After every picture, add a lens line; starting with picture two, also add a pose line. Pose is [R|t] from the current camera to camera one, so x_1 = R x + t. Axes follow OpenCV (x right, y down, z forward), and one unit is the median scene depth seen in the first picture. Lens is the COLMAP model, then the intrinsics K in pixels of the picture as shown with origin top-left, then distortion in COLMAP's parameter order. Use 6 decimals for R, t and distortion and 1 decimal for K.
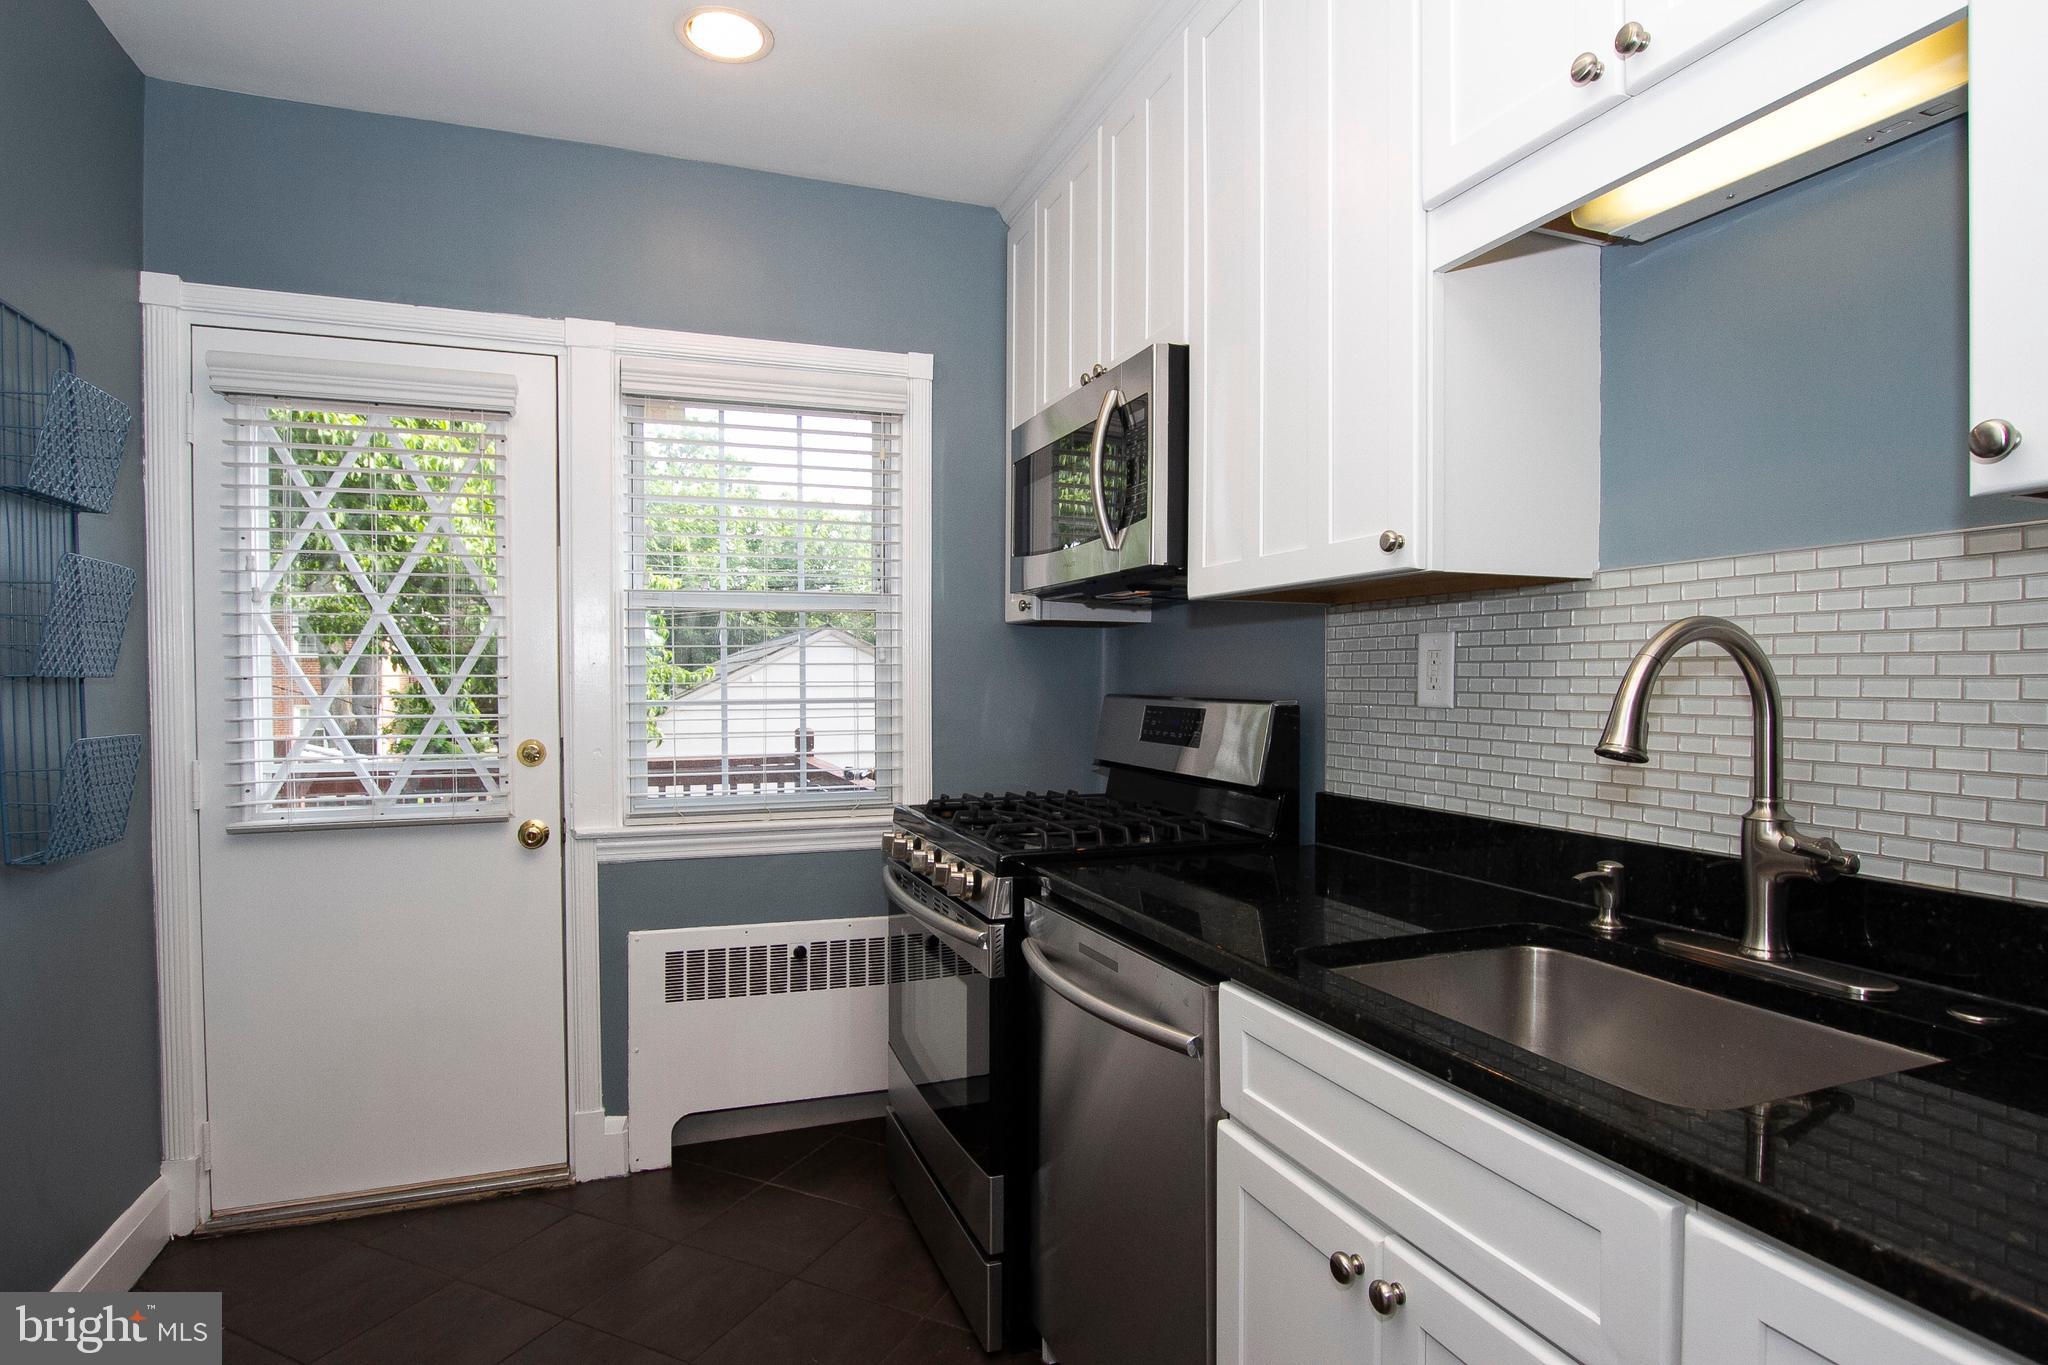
lens RADIAL K [[1085.9, 0, 1029.0], [0, 1085.9, 686.4], [0, 0, 1]] dist [-0.031974, 0.008685]
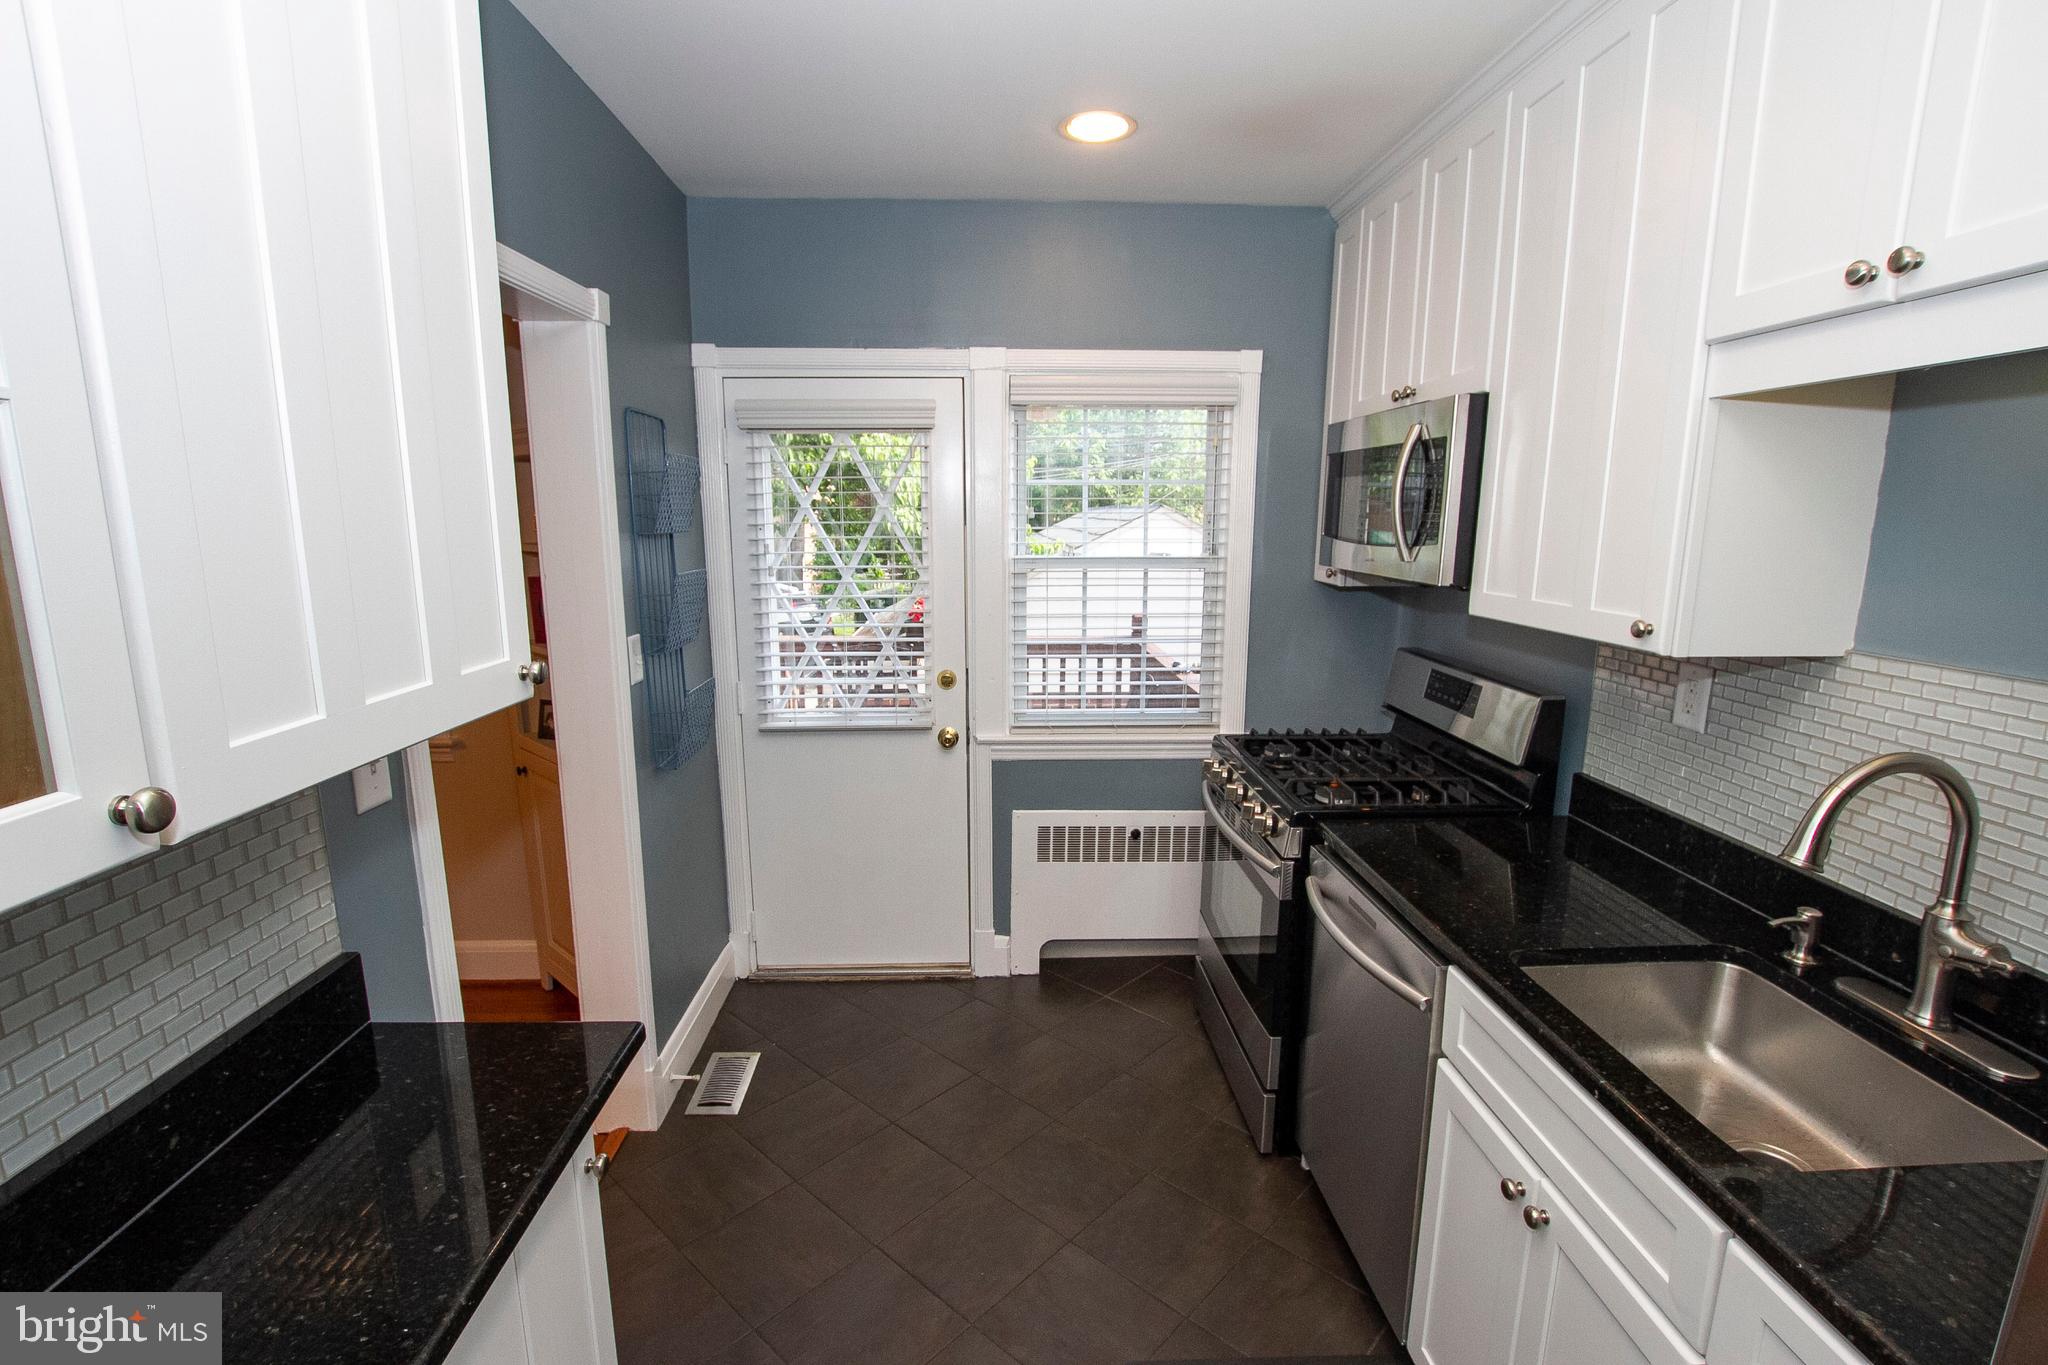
lens RADIAL K [[971.7, 0, 1025.2], [0, 971.7, 692.5], [0, 0, 1]] dist [-0.034714, 0.006361]
pose [[0.950768, 0.064952, -0.303019, 0.009363], [-0.009660, 0.983526, 0.180508, -0.175902], [0.309752, -0.168694, 0.935733, -0.150610]]
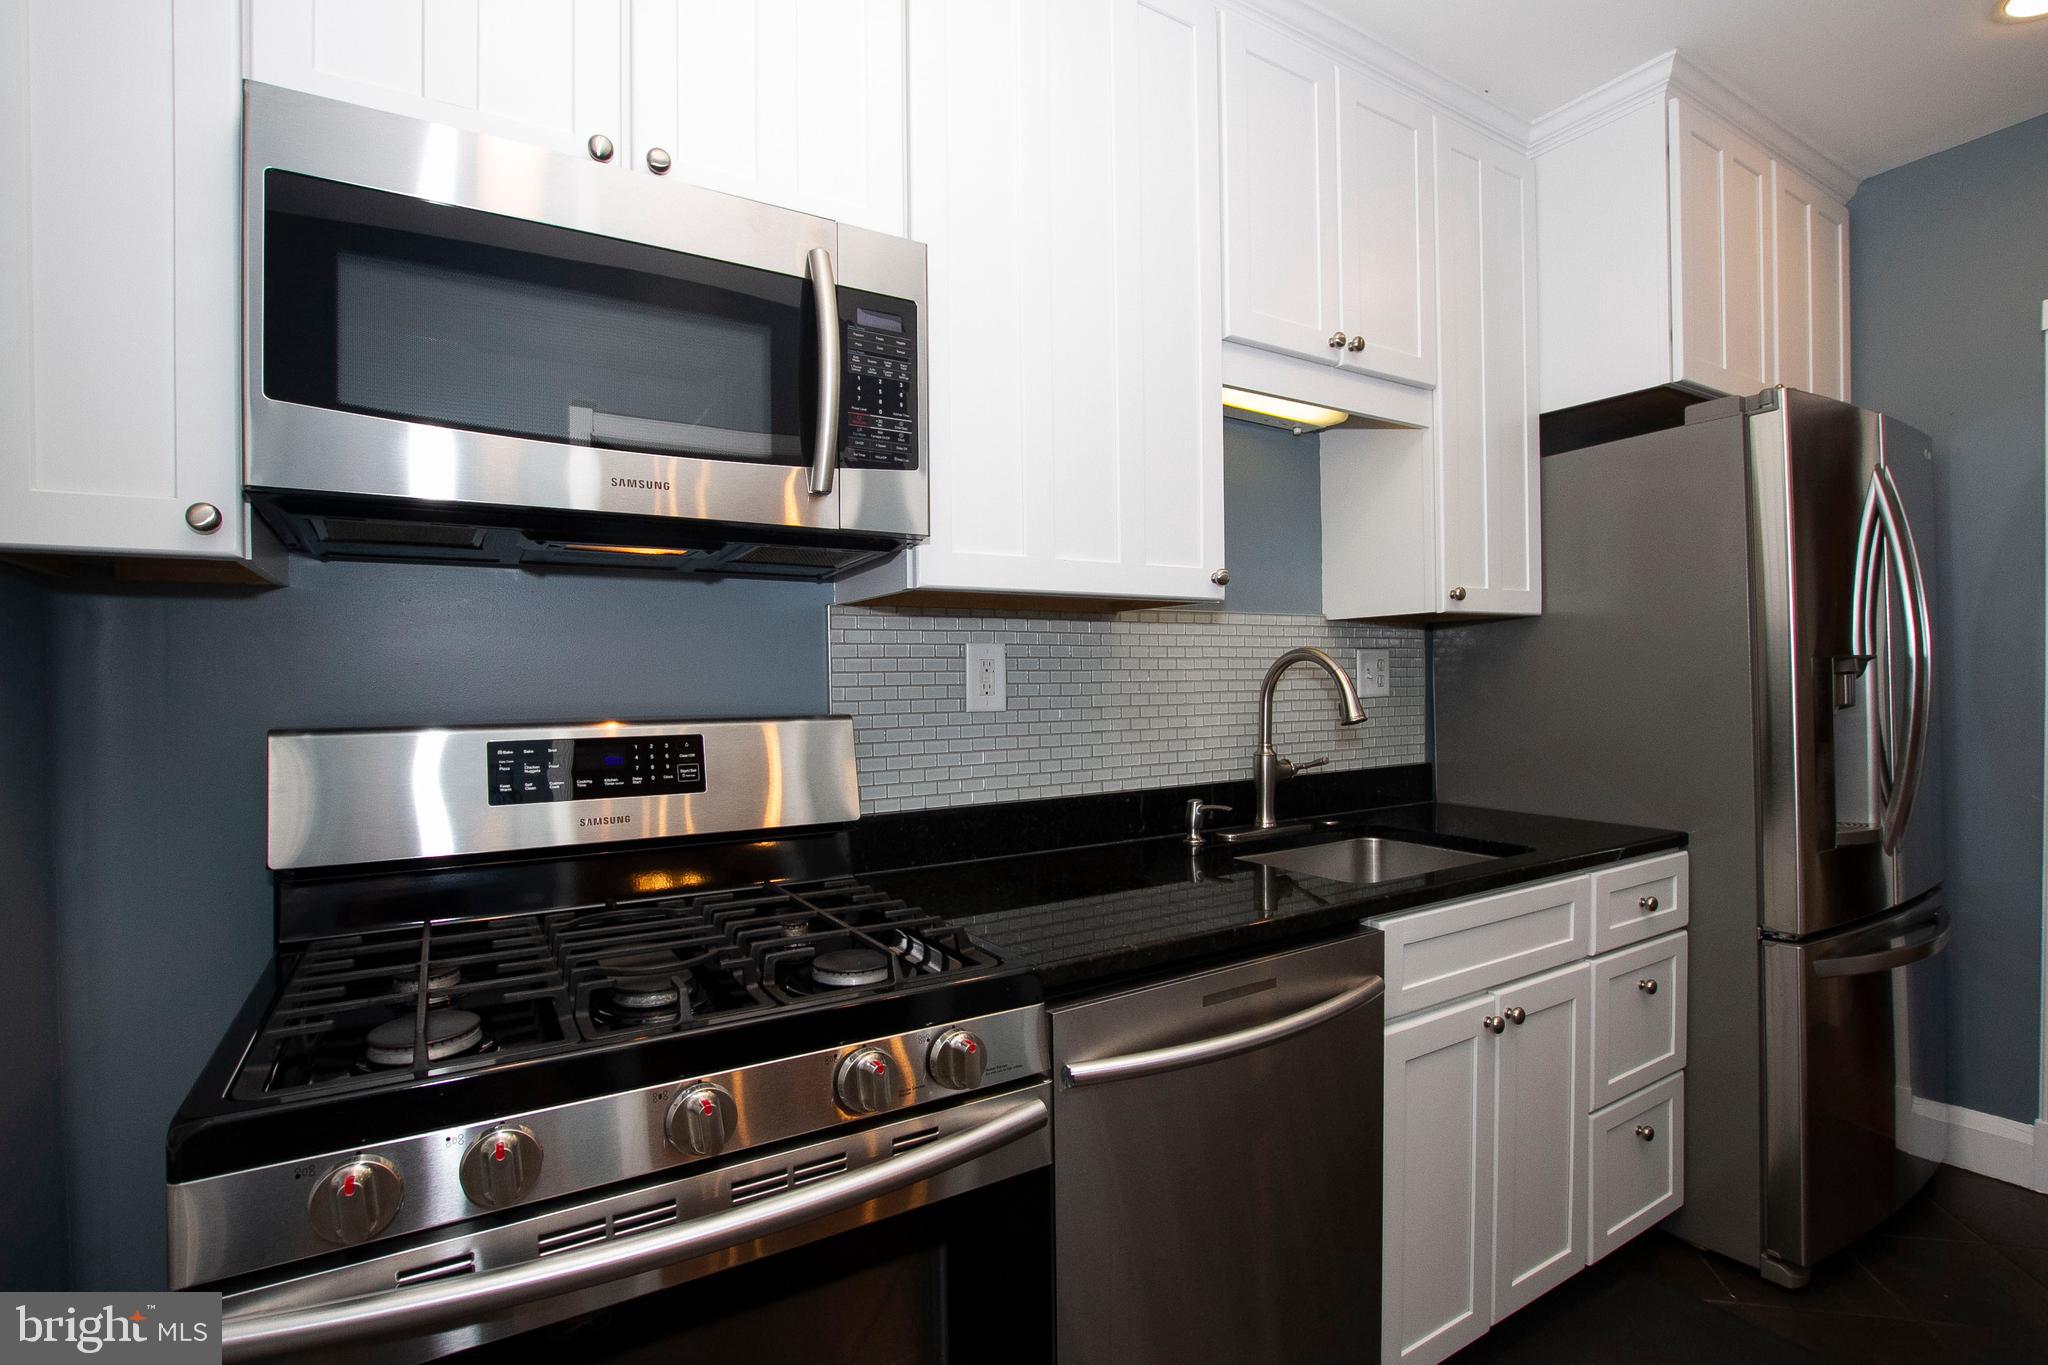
lens RADIAL K [[971.7, 0, 1030.6], [0, 971.7, 686.6], [0, 0, 1]] dist [-0.034714, 0.006361]
pose [[-0.201400, -0.000335, 0.979509, -0.536048], [0.021171, 0.999765, 0.004694, -0.008277], [-0.979280, 0.021682, -0.201346, 1.032148]]
